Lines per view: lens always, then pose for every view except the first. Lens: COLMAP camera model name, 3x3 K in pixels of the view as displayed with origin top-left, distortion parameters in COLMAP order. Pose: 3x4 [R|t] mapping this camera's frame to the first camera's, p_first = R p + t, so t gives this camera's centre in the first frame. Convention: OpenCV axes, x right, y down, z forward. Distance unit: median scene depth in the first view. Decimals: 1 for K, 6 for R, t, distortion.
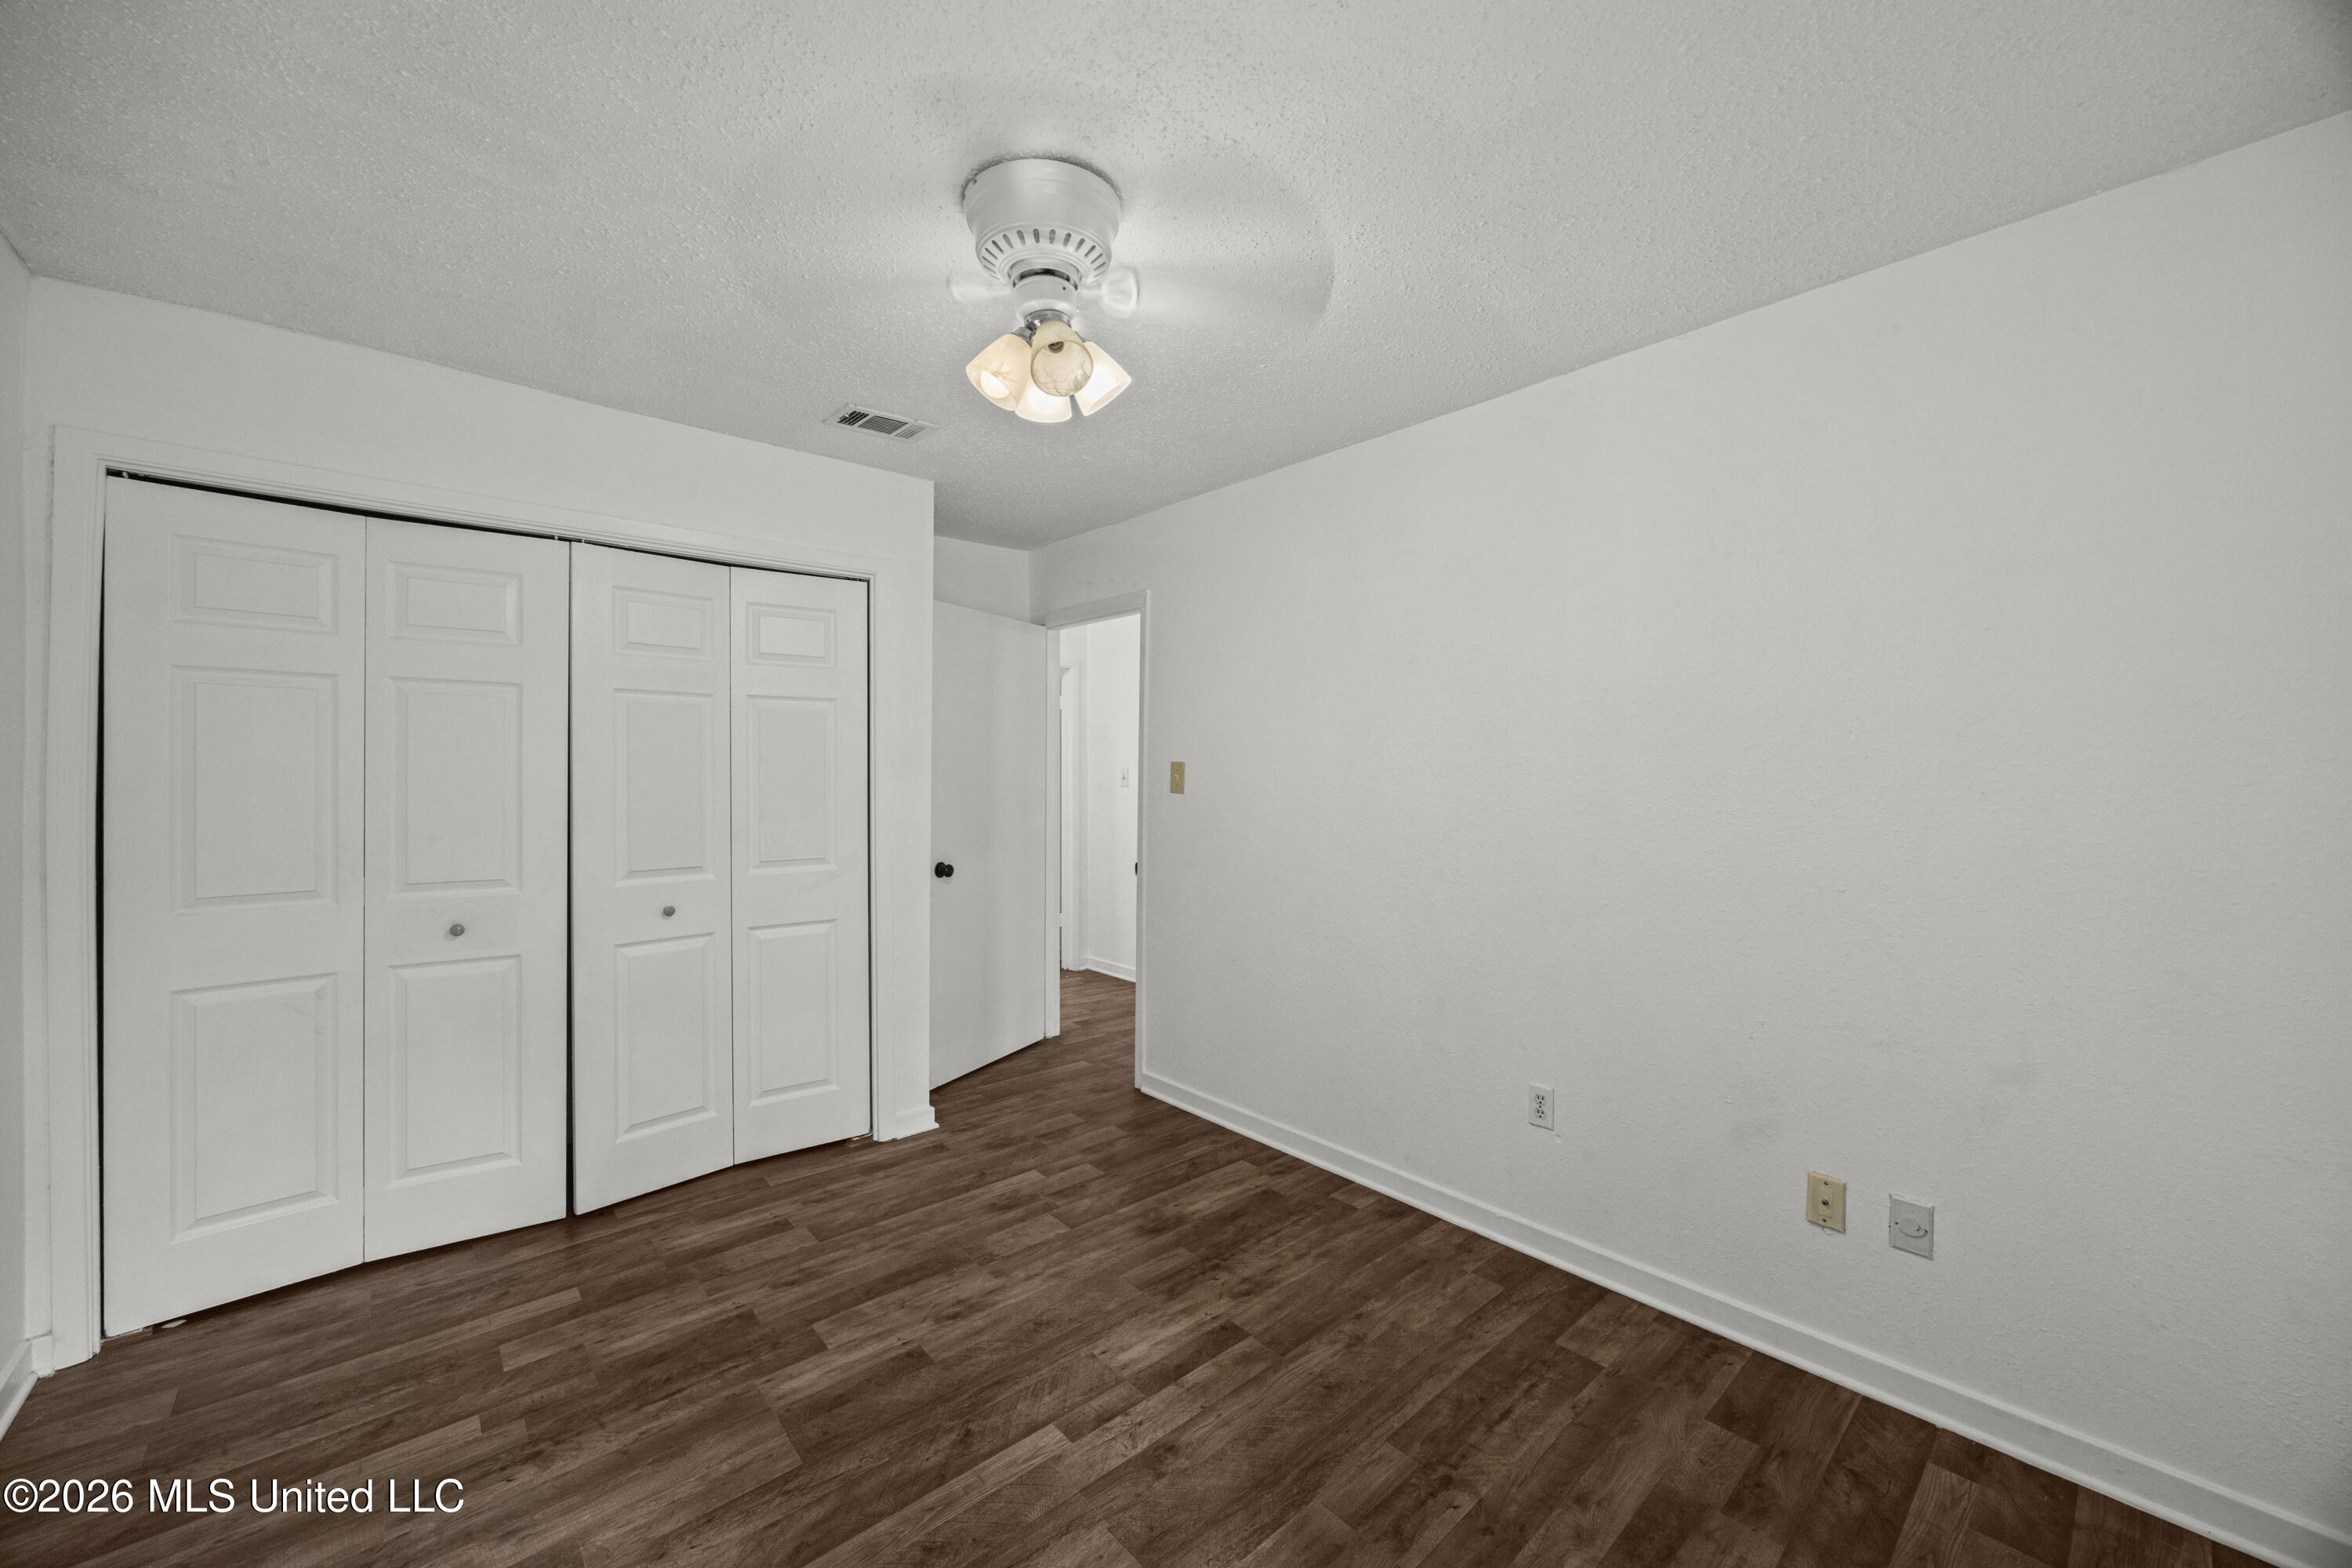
lens RADIAL K [[899.3, 0, 1195.7], [0, 899.3, 776.1], [0, 0, 1]] dist [0.000545, 0.000006]
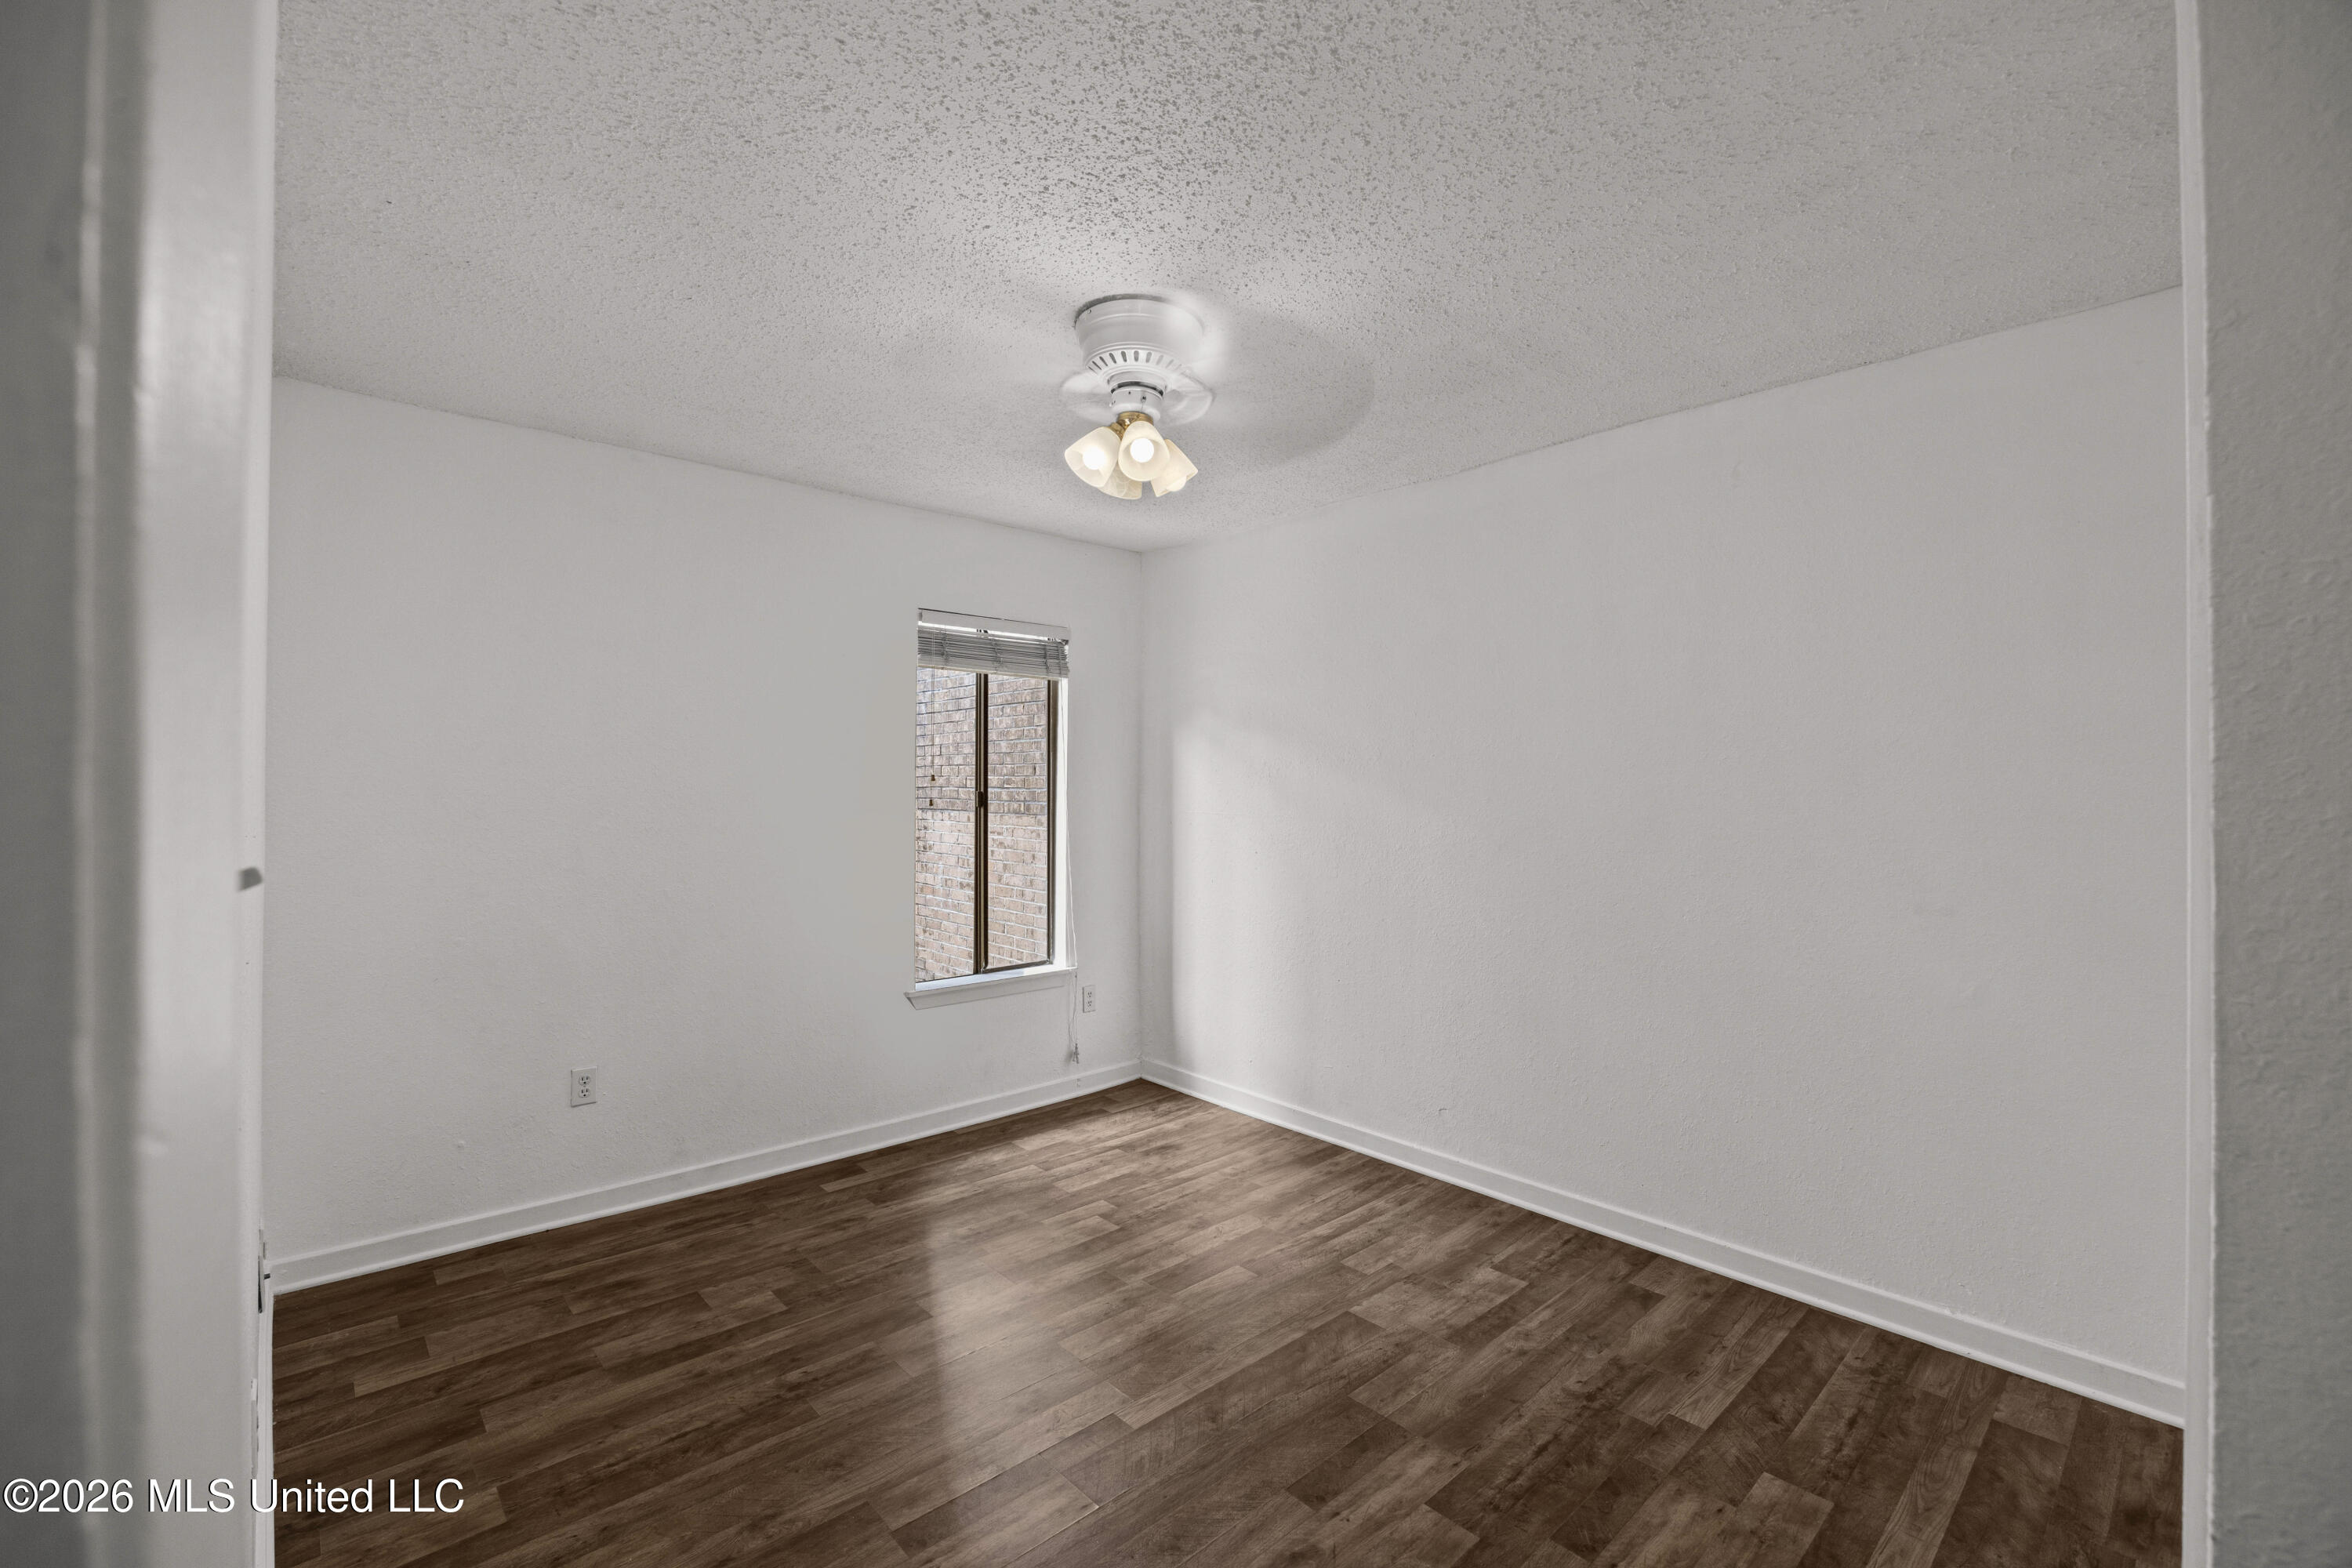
lens RADIAL K [[969.9, 0, 1176.0], [0, 969.9, 784.0], [0, 0, 1]] dist [-0.000936, -0.000051]
pose [[-0.999992, -0.002722, 0.002824, -0.205817], [-0.002700, 0.999968, 0.007525, -0.019007], [-0.002845, 0.007517, -0.999968, 2.077819]]
